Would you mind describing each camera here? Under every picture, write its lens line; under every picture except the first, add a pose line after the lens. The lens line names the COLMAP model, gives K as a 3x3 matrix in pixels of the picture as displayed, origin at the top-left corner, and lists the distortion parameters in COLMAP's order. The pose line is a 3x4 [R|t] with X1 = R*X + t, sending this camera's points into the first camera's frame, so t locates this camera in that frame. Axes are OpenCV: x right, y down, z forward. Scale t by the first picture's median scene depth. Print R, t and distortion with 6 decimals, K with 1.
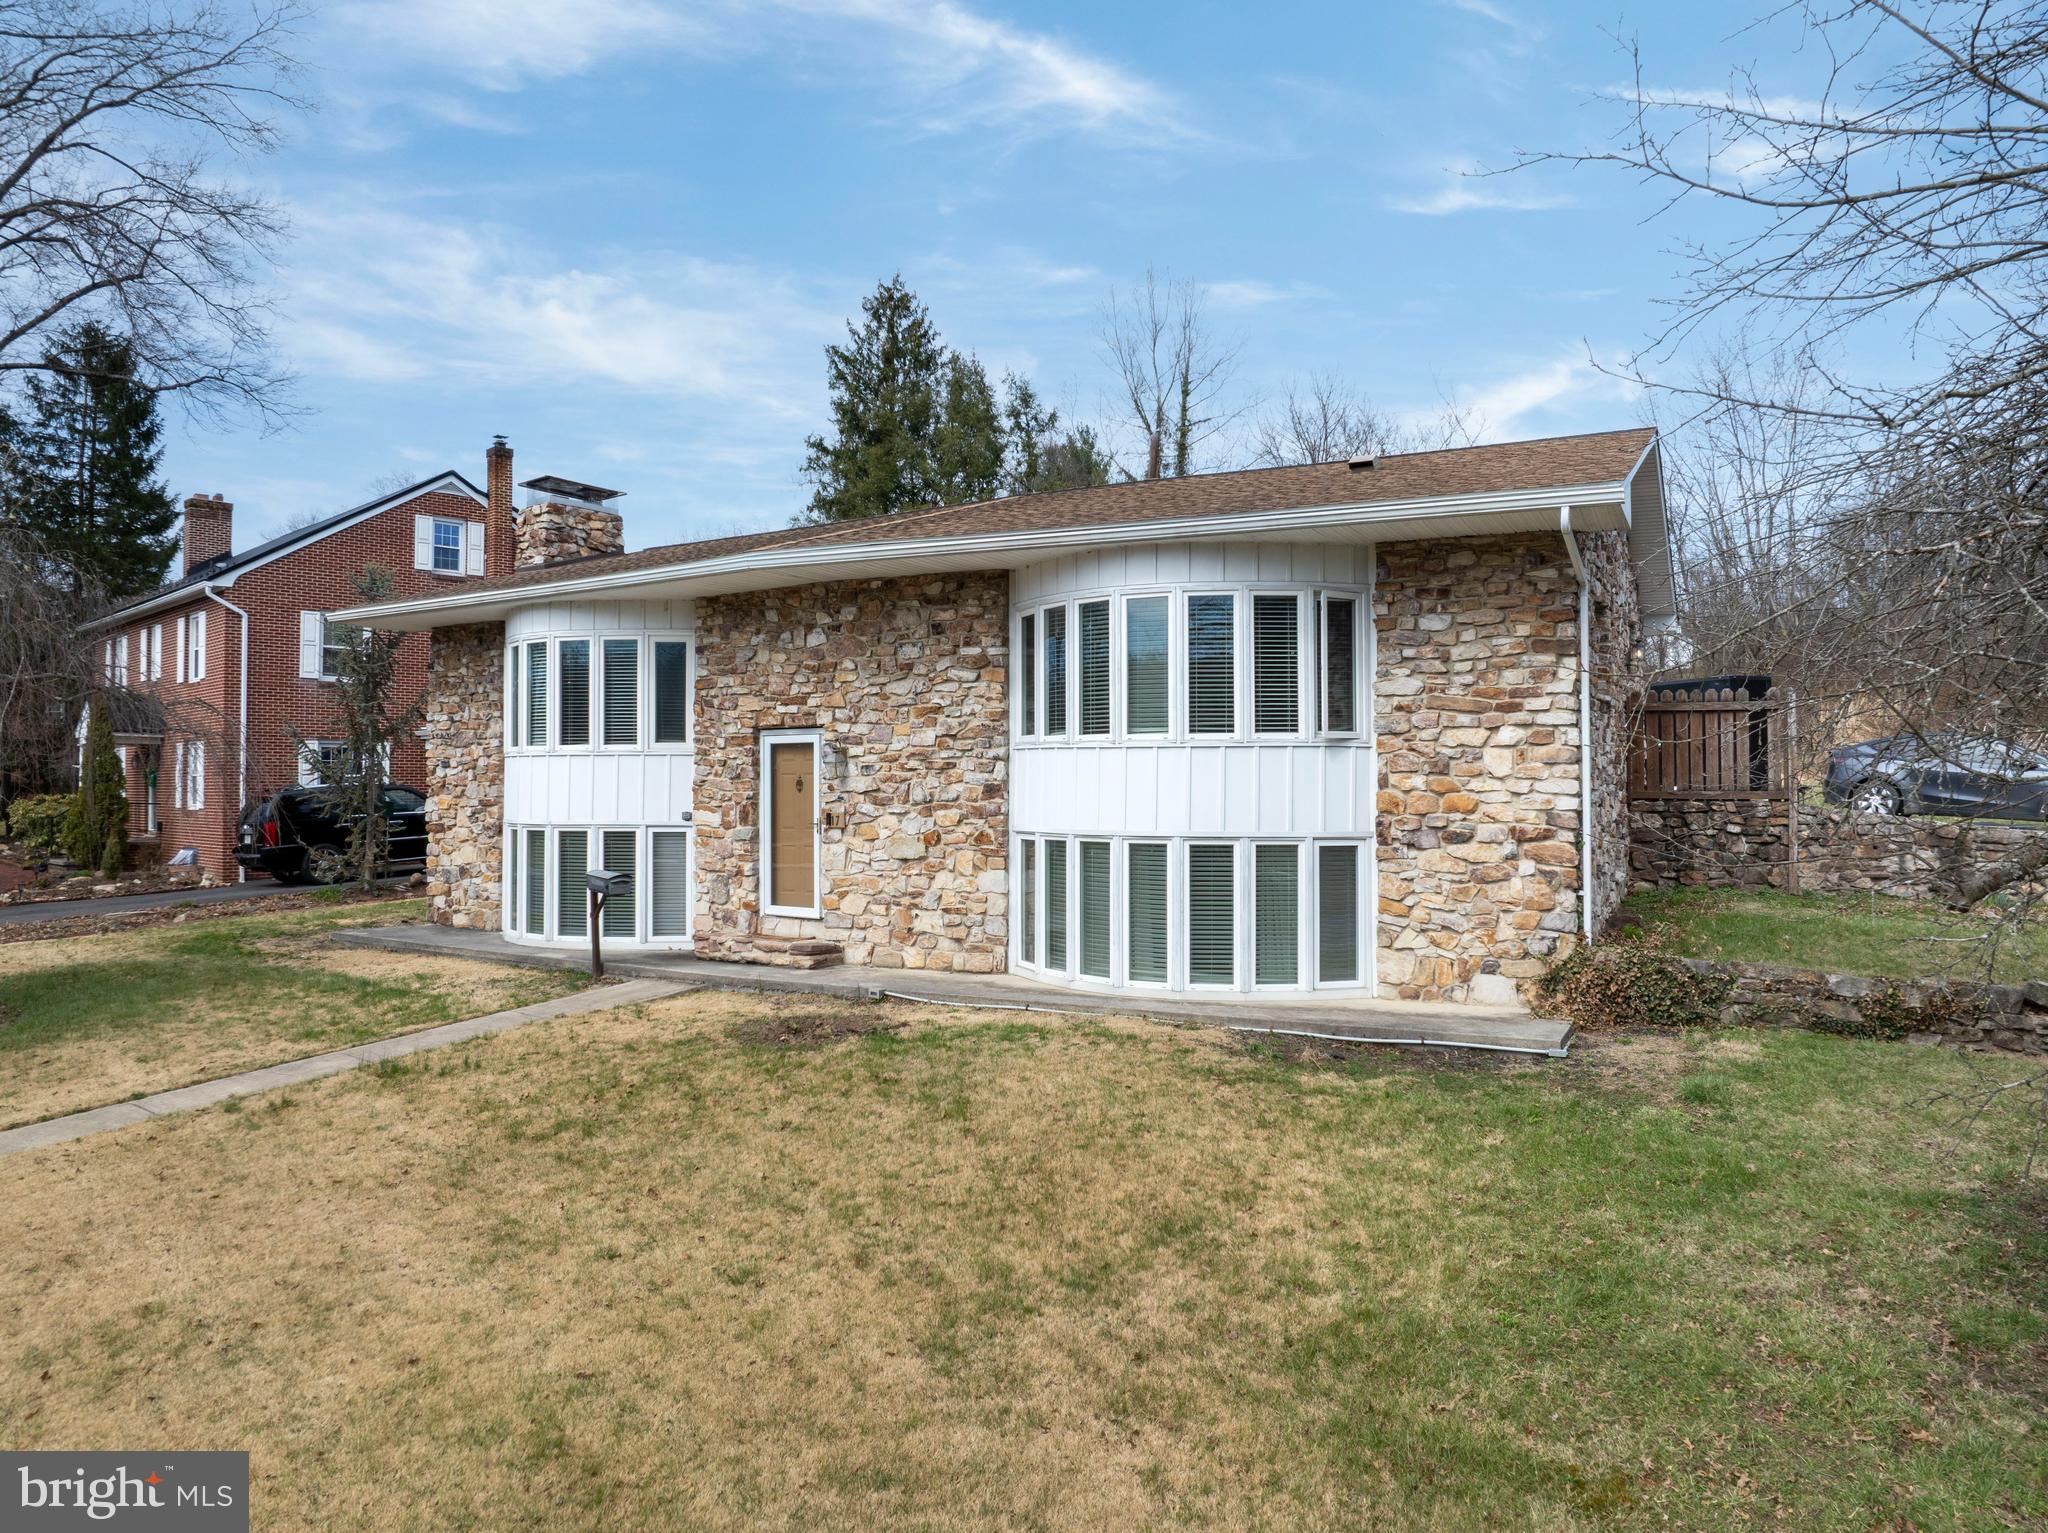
lens RADIAL K [[1436.7, 0, 1024.0], [0, 1436.7, 766.5], [0, 0, 1]] dist [-0.027249, -0.009116]
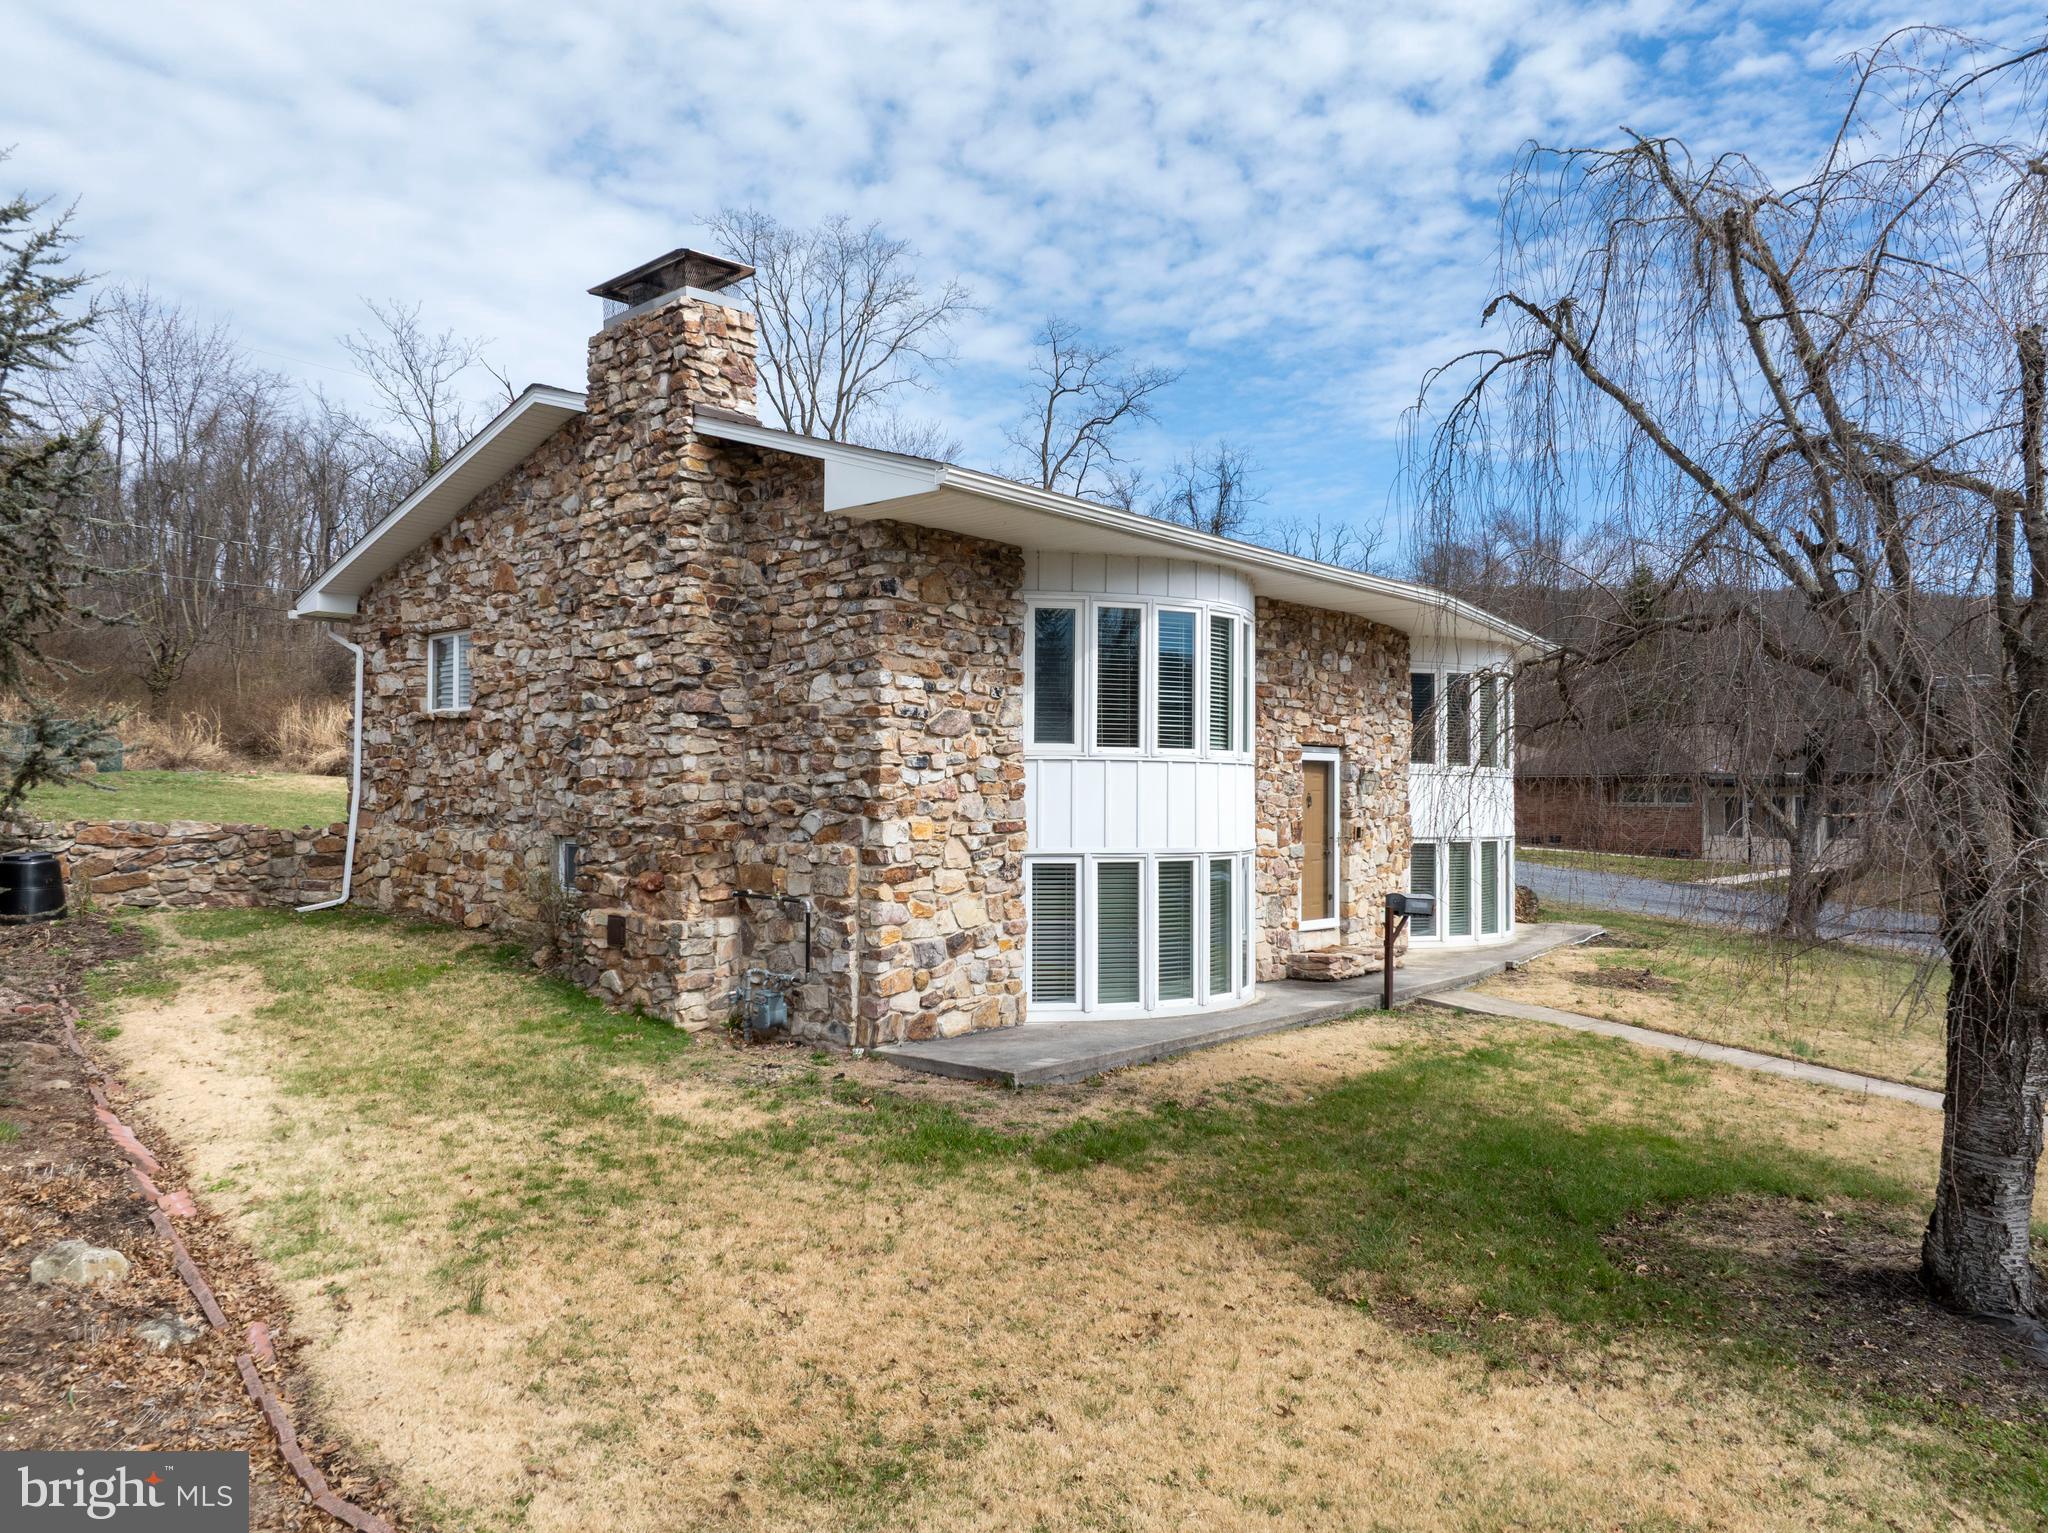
lens RADIAL K [[1436.7, 0, 1024.0], [0, 1436.7, 766.5], [0, 0, 1]] dist [-0.027249, -0.009116]
pose [[0.101405, 0.021096, 0.994622, -1.277829], [-0.022358, 0.999571, -0.018921, 0.012945], [-0.994594, -0.020320, 0.101833, 1.170940]]
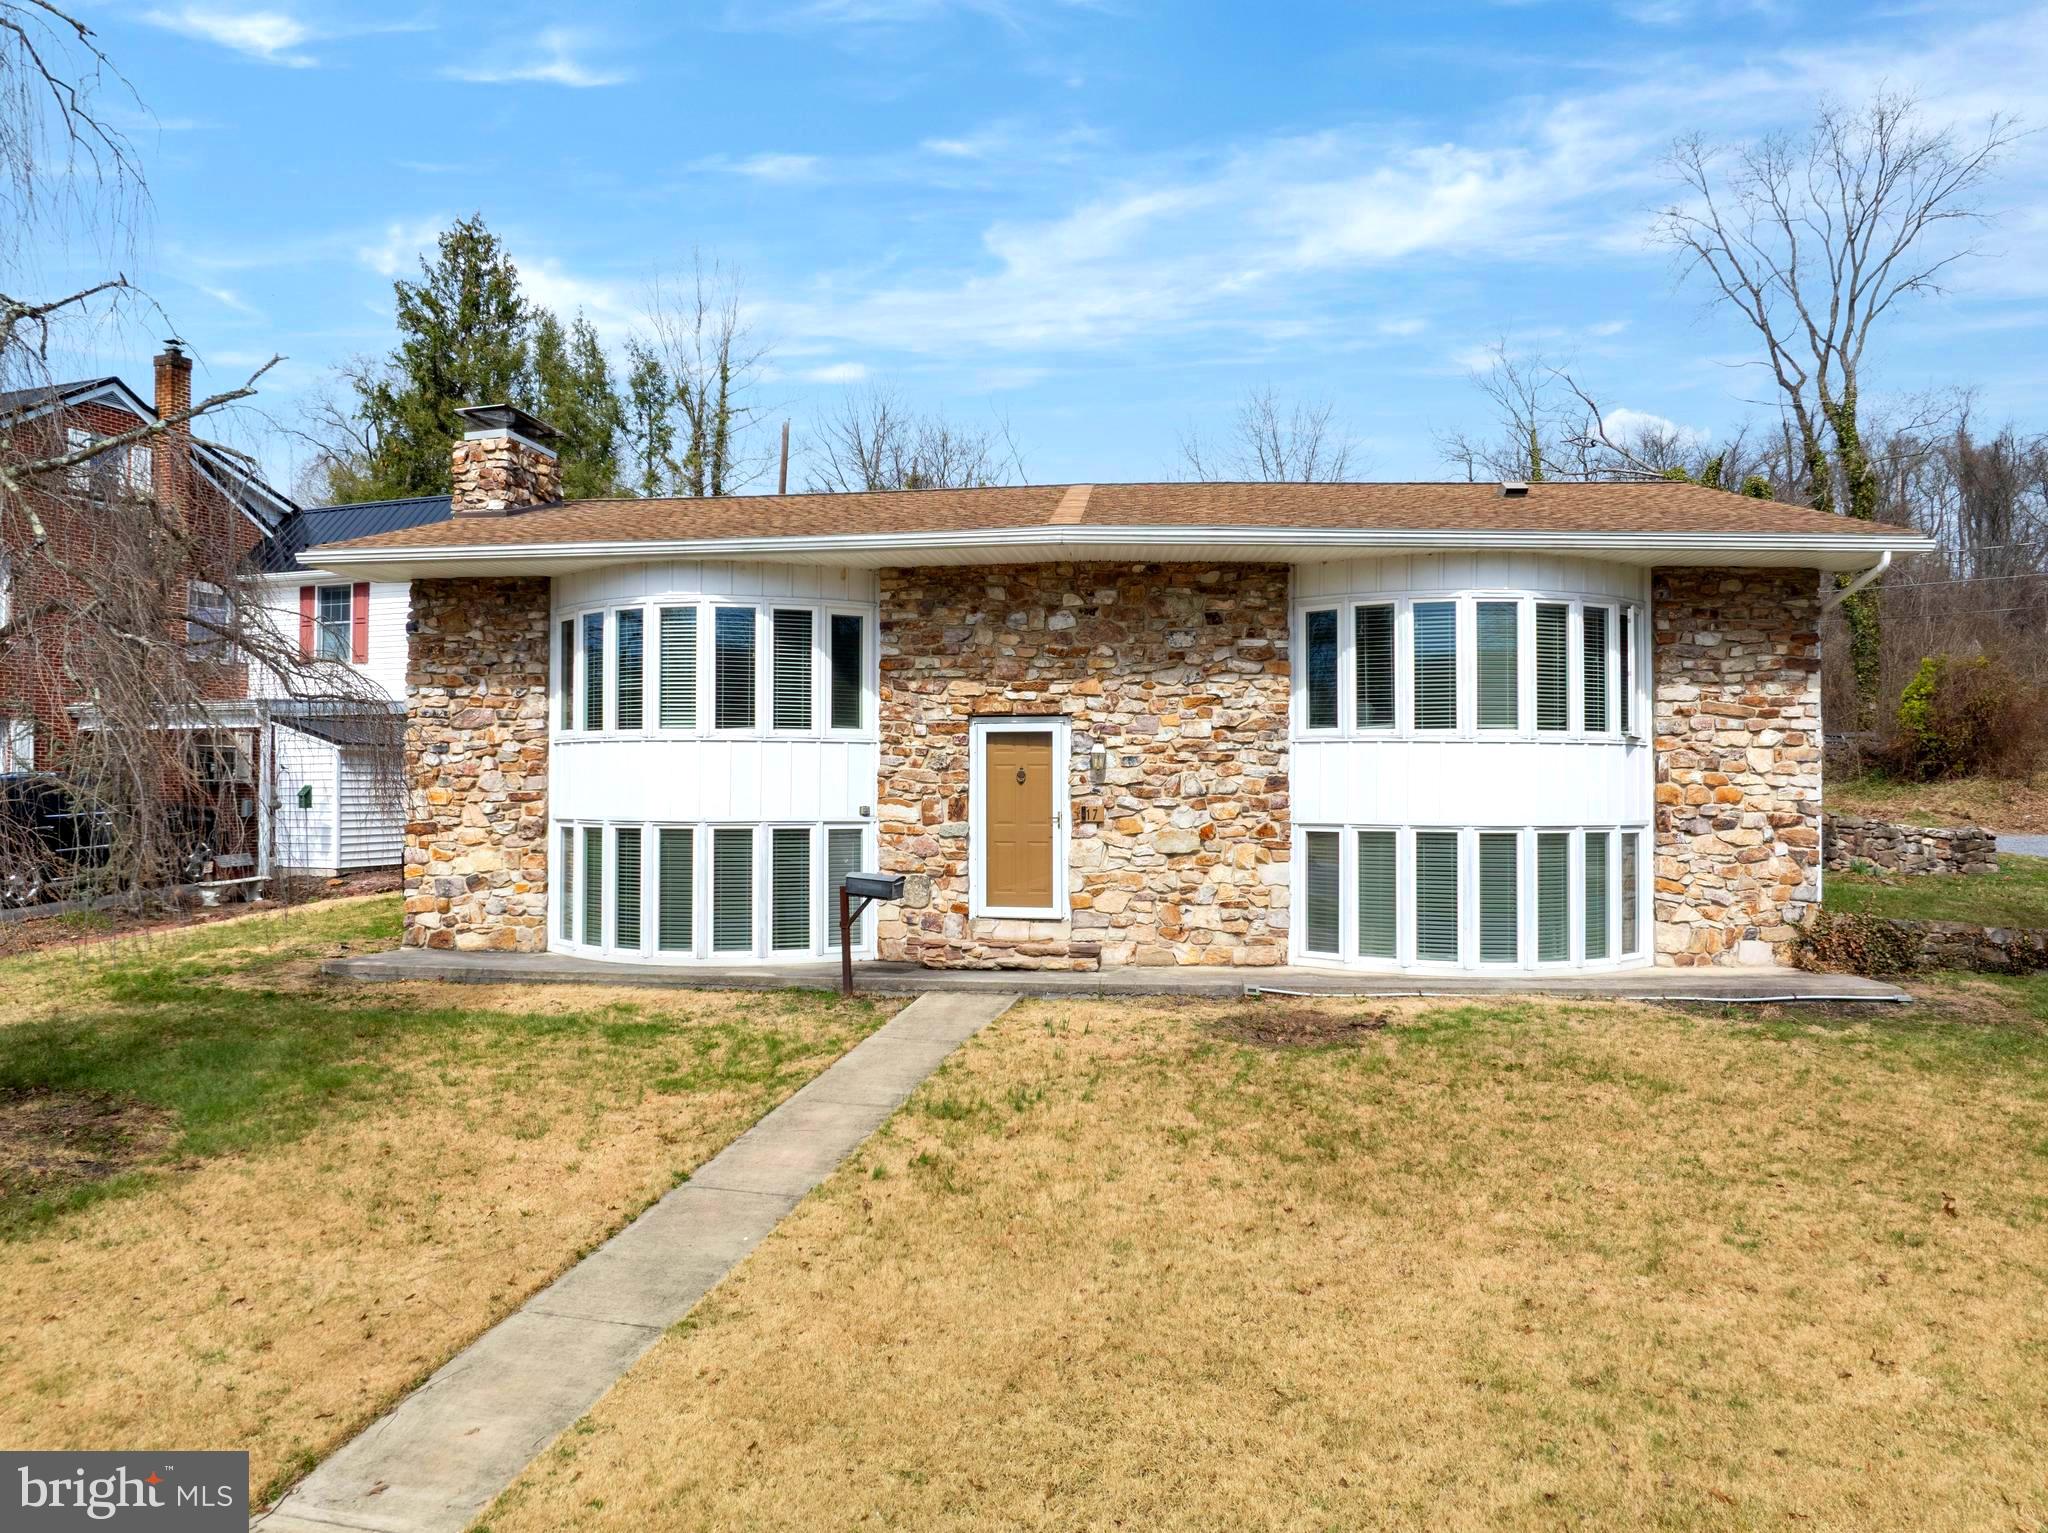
lens RADIAL K [[1436.7, 0, 1024.0], [0, 1436.7, 766.5], [0, 0, 1]] dist [-0.027249, -0.009116]
pose [[0.901116, 0.009325, 0.433477, -0.596156], [-0.009650, 0.999952, -0.001450, 0.007979], [-0.433470, -0.002876, 0.901164, 0.168206]]
